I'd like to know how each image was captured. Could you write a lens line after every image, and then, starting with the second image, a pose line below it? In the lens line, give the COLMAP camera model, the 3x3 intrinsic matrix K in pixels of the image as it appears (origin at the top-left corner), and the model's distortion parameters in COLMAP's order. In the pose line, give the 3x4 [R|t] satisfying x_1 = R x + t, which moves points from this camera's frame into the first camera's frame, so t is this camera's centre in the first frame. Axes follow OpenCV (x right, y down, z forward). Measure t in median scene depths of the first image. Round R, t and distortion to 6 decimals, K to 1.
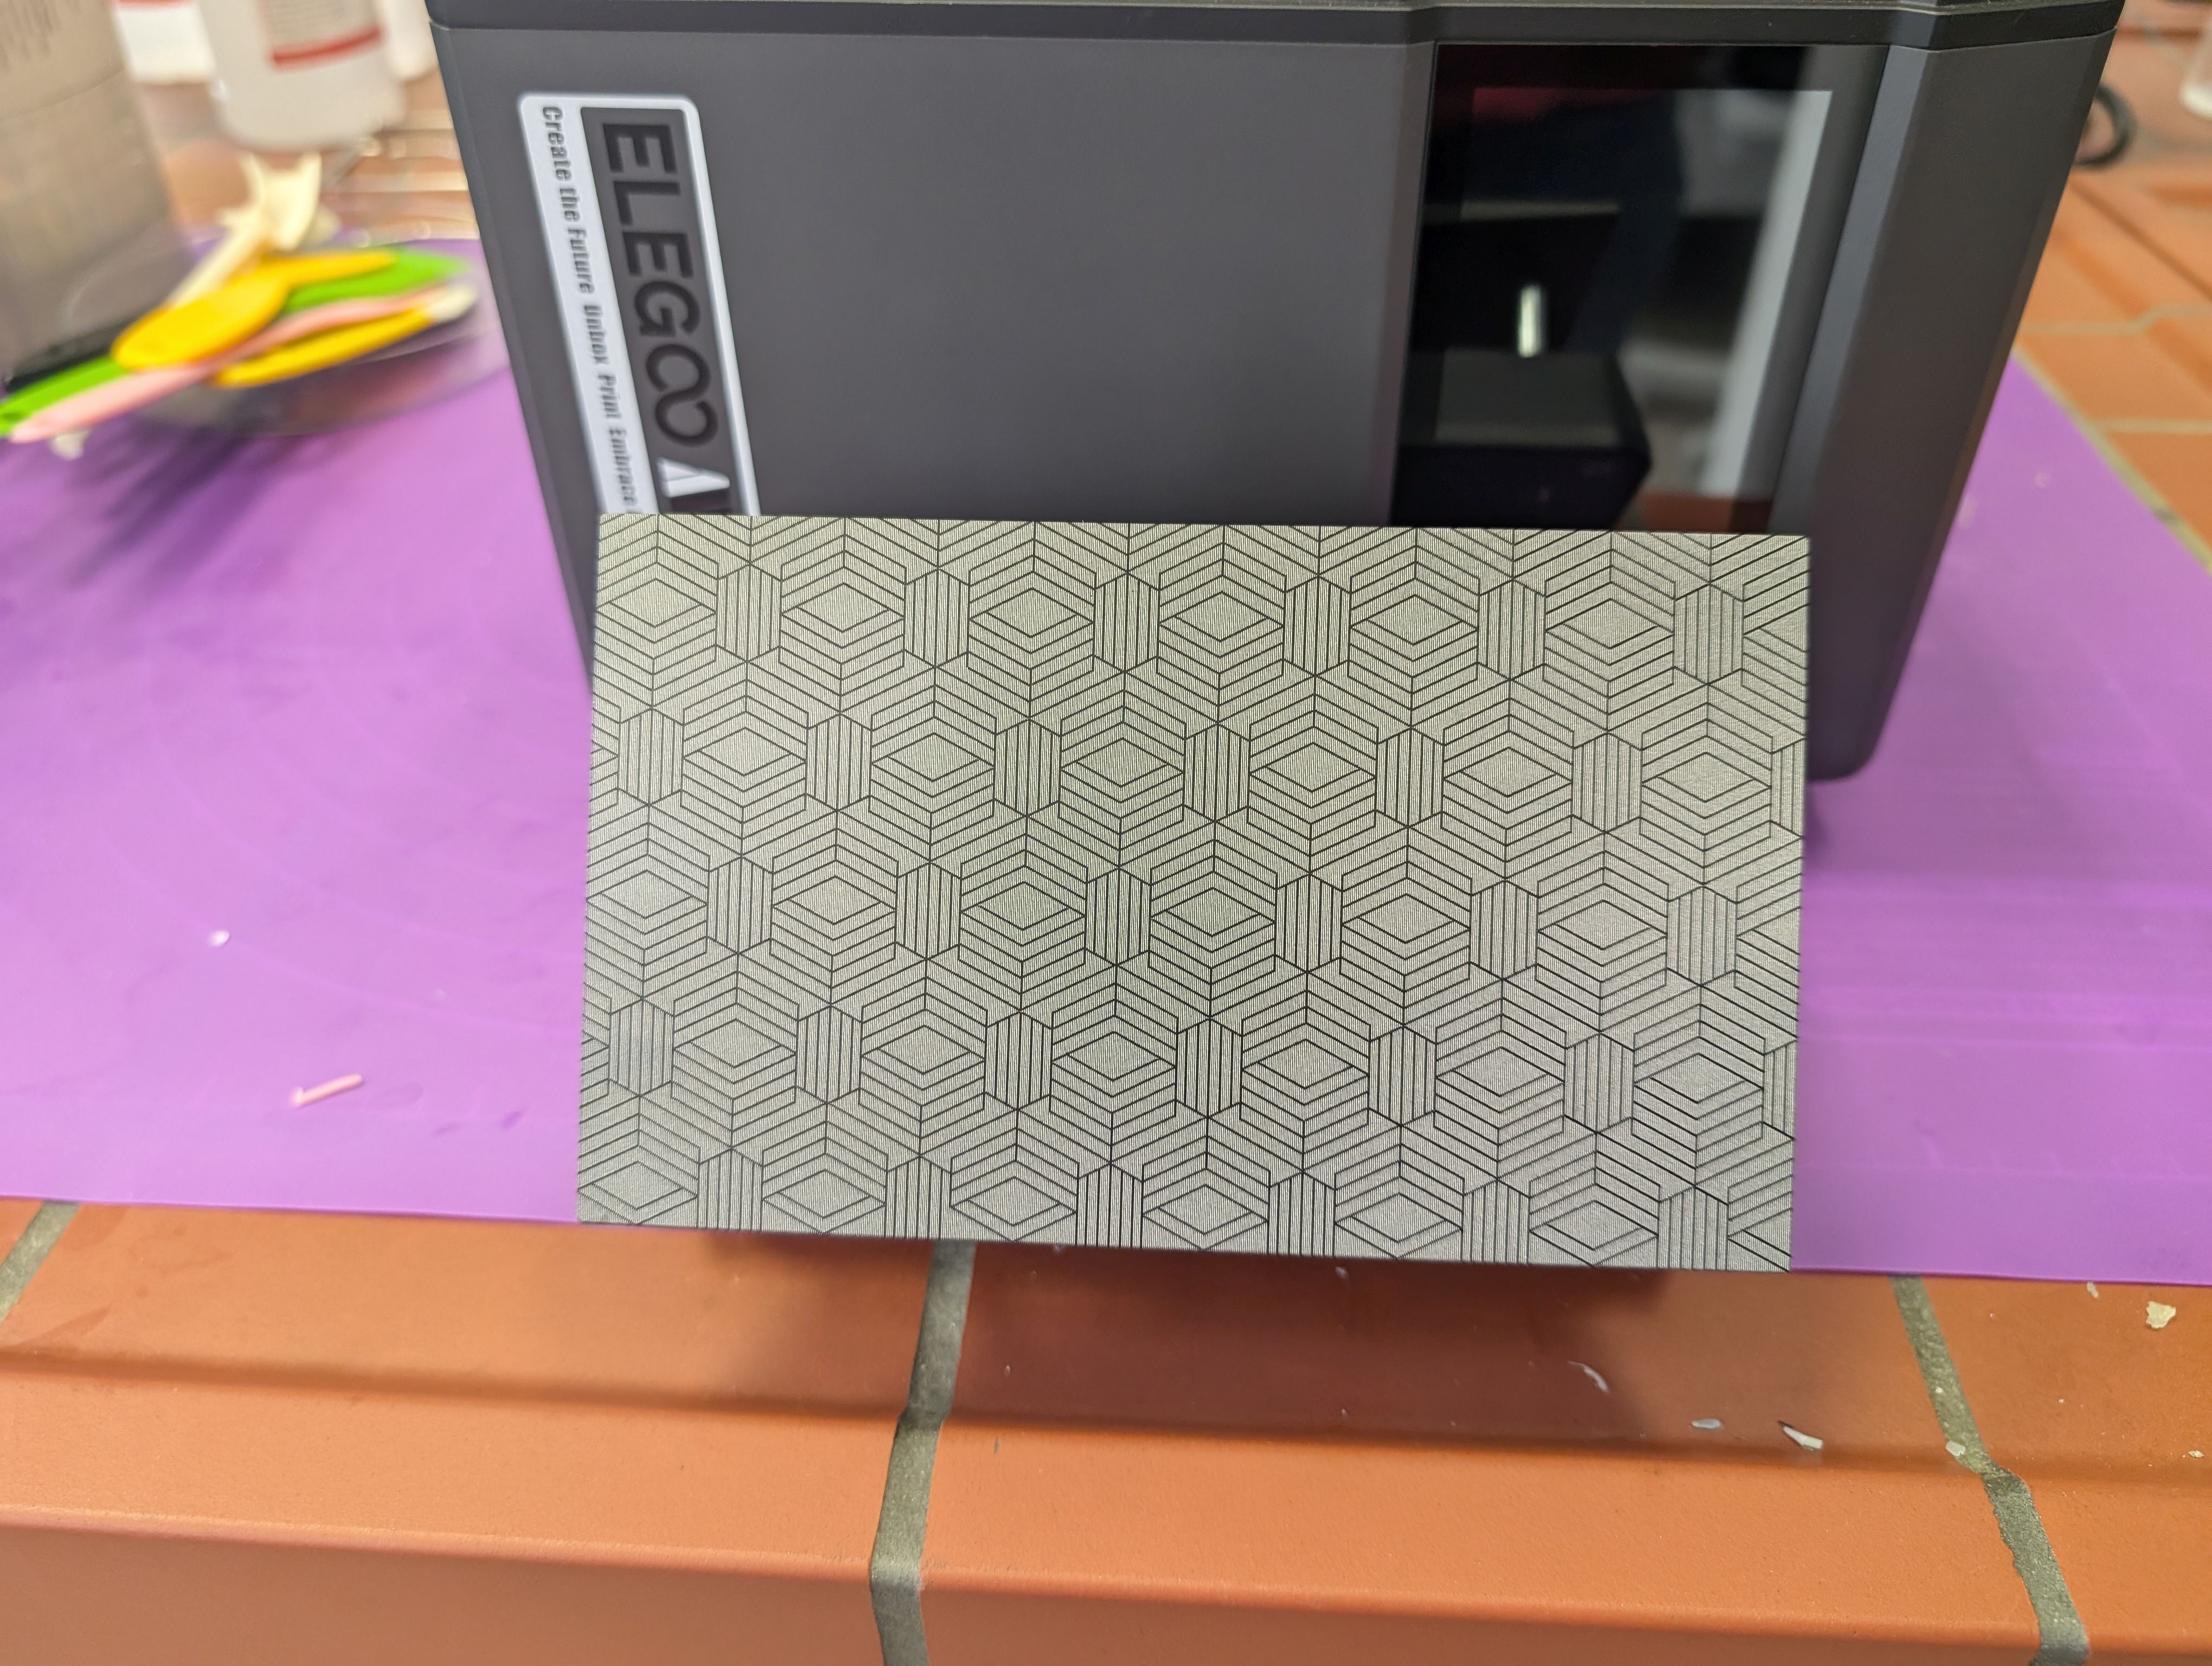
lens RADIAL K [[1660.7, 0, 1106.0], [0, 1660.7, 833.0], [0, 0, 1]] dist [0.001056, 0.003789]
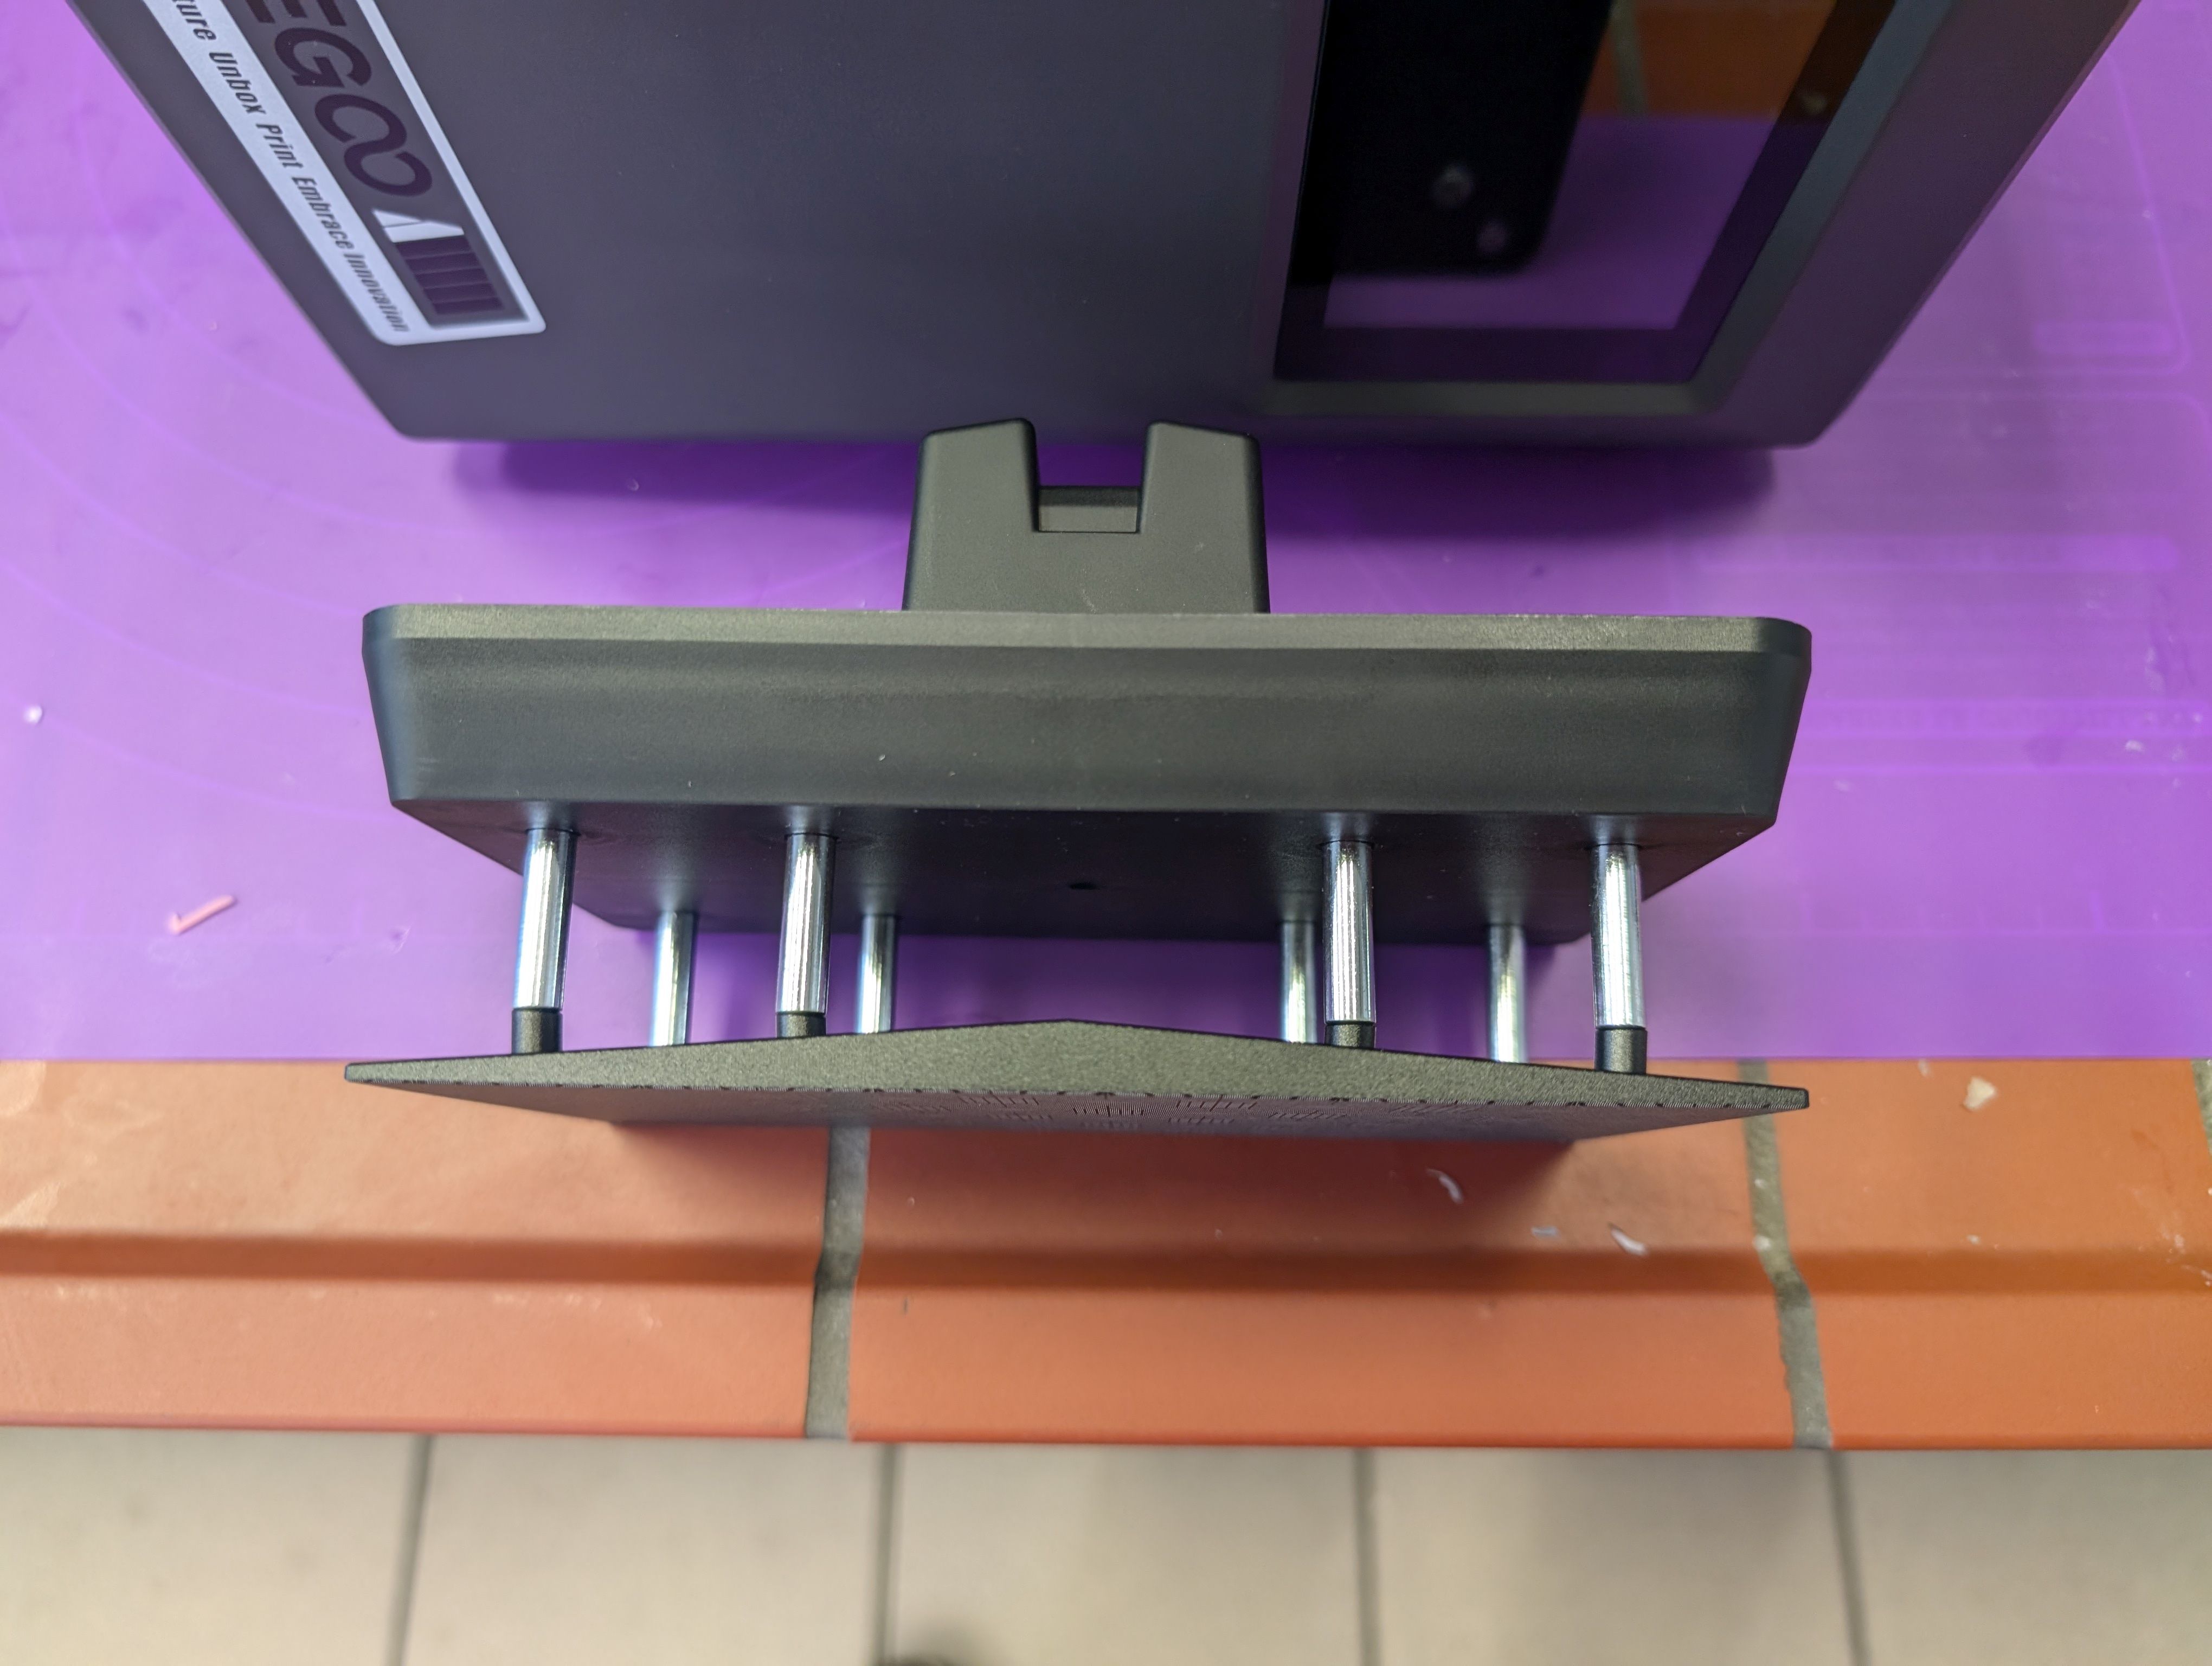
lens RADIAL K [[1660.7, 0, 1106.0], [0, 1660.7, 833.0], [0, 0, 1]] dist [0.001056, 0.003789]
pose [[0.998594, -0.051374, 0.013094, 0.060978], [0.037197, 0.854913, 0.517436, -0.409742], [-0.037777, -0.516222, 0.855622, 0.178085]]
